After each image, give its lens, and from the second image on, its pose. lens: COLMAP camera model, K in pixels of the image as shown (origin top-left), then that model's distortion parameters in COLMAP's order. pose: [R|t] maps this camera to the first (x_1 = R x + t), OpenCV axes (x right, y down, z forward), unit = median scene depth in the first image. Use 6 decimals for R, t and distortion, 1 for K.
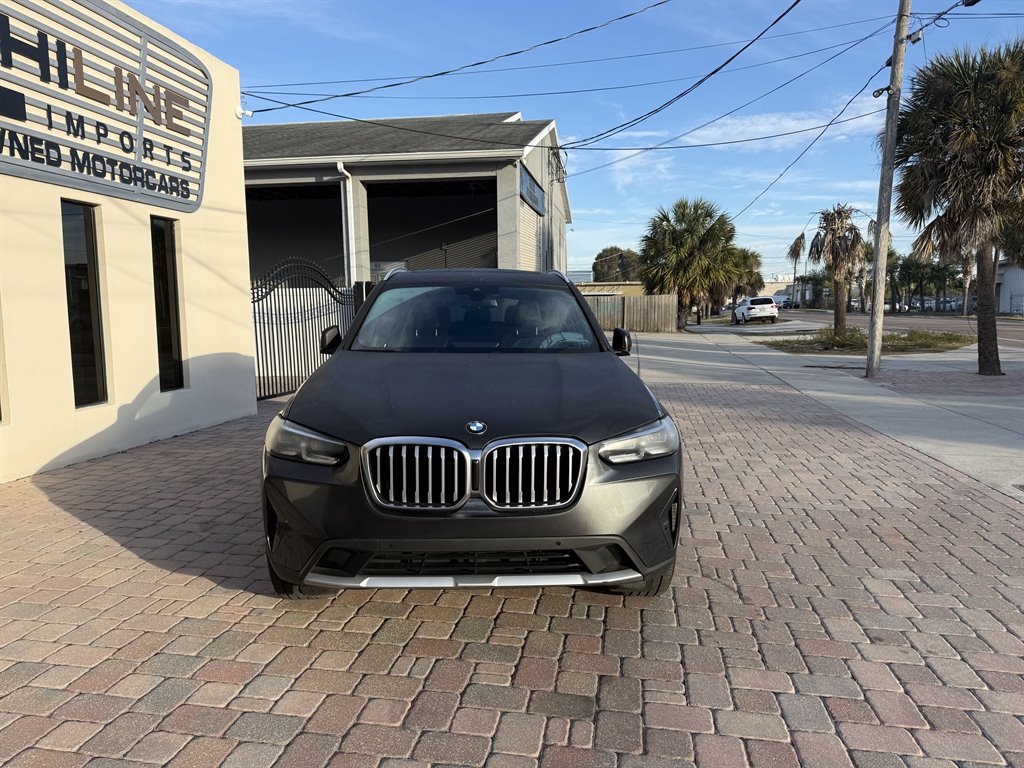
lens RADIAL K [[713.2, 0, 518.6], [0, 713.2, 380.8], [0, 0, 1]] dist [0.045525, -0.055131]
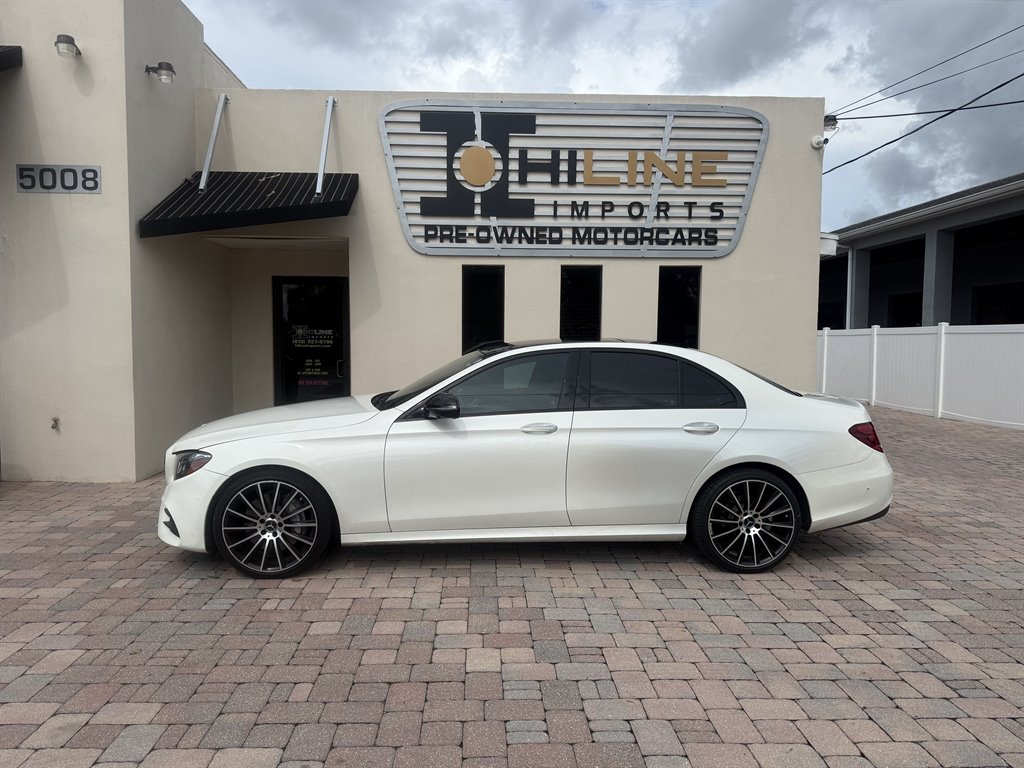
lens RADIAL K [[713.2, 0, 506.6], [0, 713.2, 384.7], [0, 0, 1]] dist [0.045525, -0.055131]
pose [[0.200825, 0.067546, -0.977296, 0.618096], [-0.108938, 0.992972, 0.046244, -0.067803], [0.973551, 0.097177, 0.206772, 0.550245]]
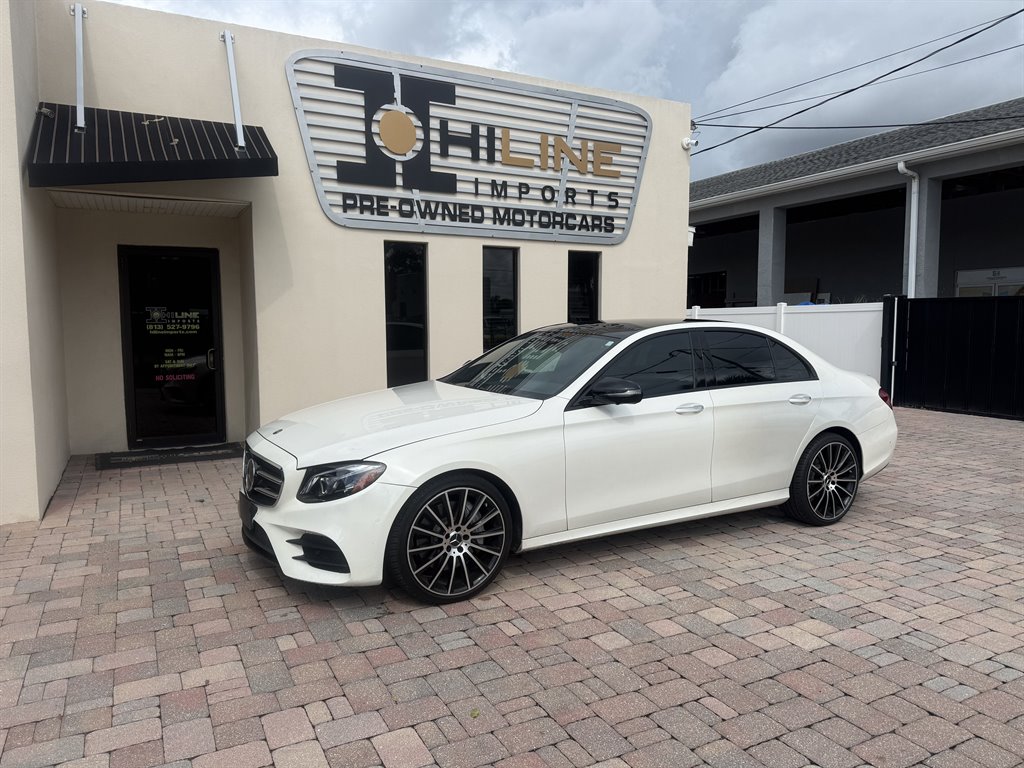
lens RADIAL K [[713.2, 0, 513.7], [0, 713.2, 387.3], [0, 0, 1]] dist [0.045525, -0.055131]
pose [[0.606985, 0.072375, -0.791411, 0.418671], [-0.082890, 0.996178, 0.027527, -0.027317], [0.790379, 0.048892, 0.610664, 0.207234]]
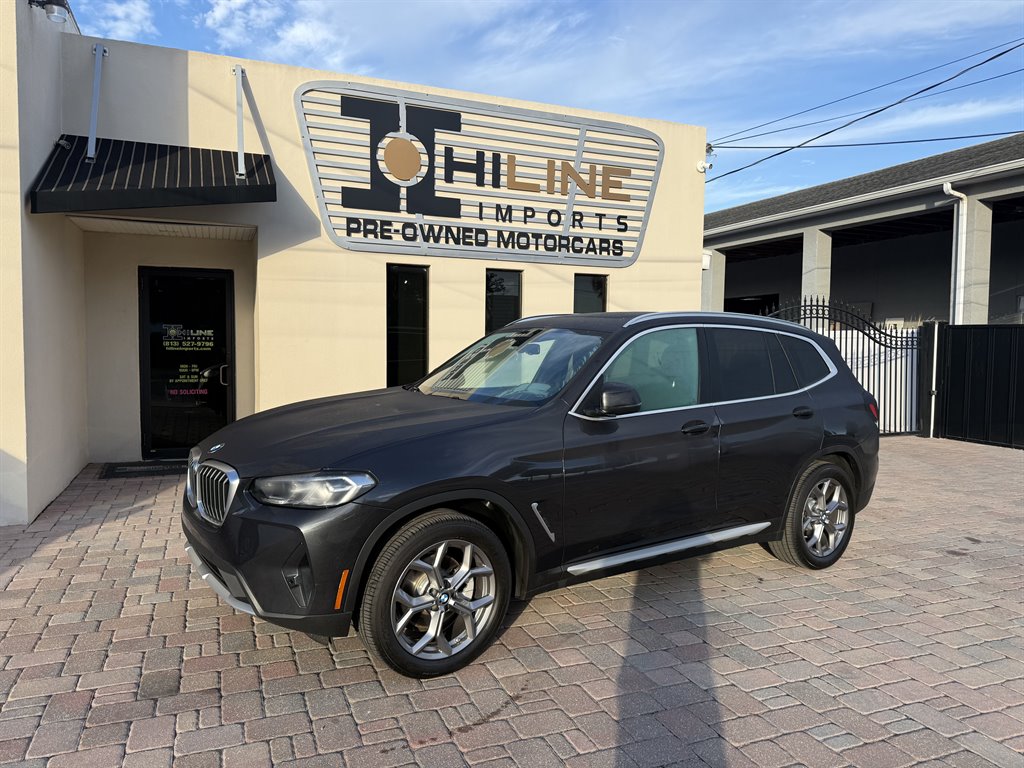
lens RADIAL K [[713.2, 0, 505.6], [0, 713.2, 385.5], [0, 0, 1]] dist [0.045525, -0.055131]
pose [[0.530374, 0.059599, -0.845666, 0.474964], [-0.102649, 0.994701, 0.005724, -0.038263], [0.841527, 0.083771, 0.533681, 0.281958]]
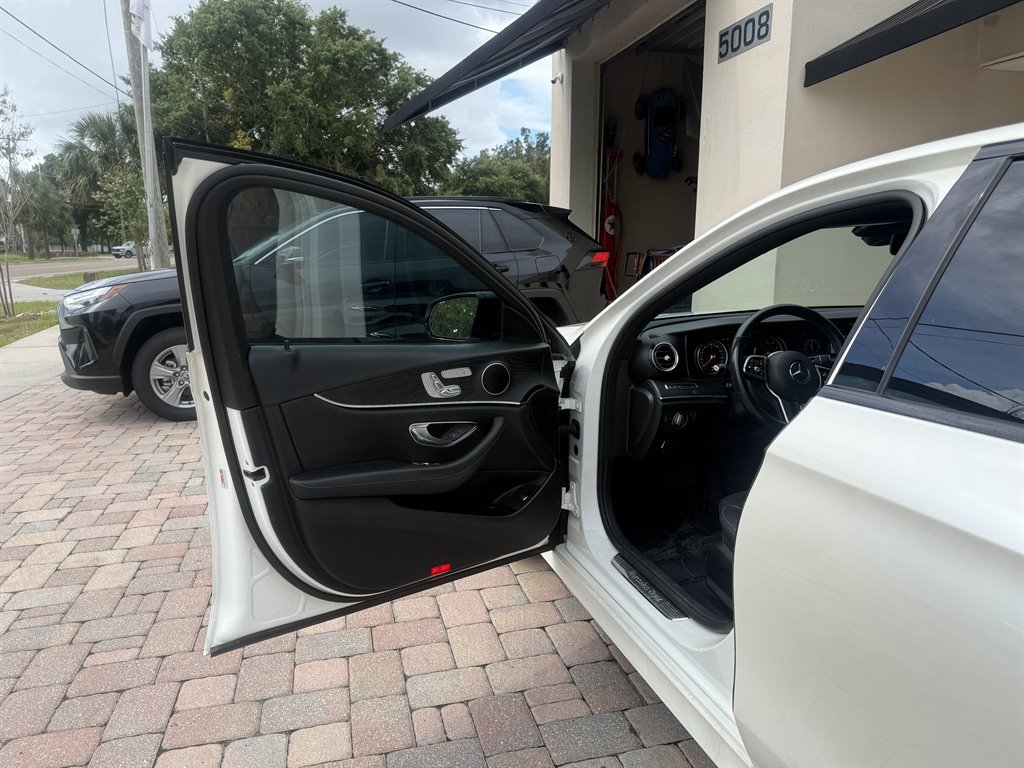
lens RADIAL K [[713.2, 0, 511.1], [0, 713.2, 383.2], [0, 0, 1]] dist [0.045525, -0.055131]
pose [[-0.919508, 0.087449, -0.383219, 0.150927], [-0.027040, 0.958556, 0.283617, -0.075267], [0.392139, 0.271151, -0.879036, 0.860499]]
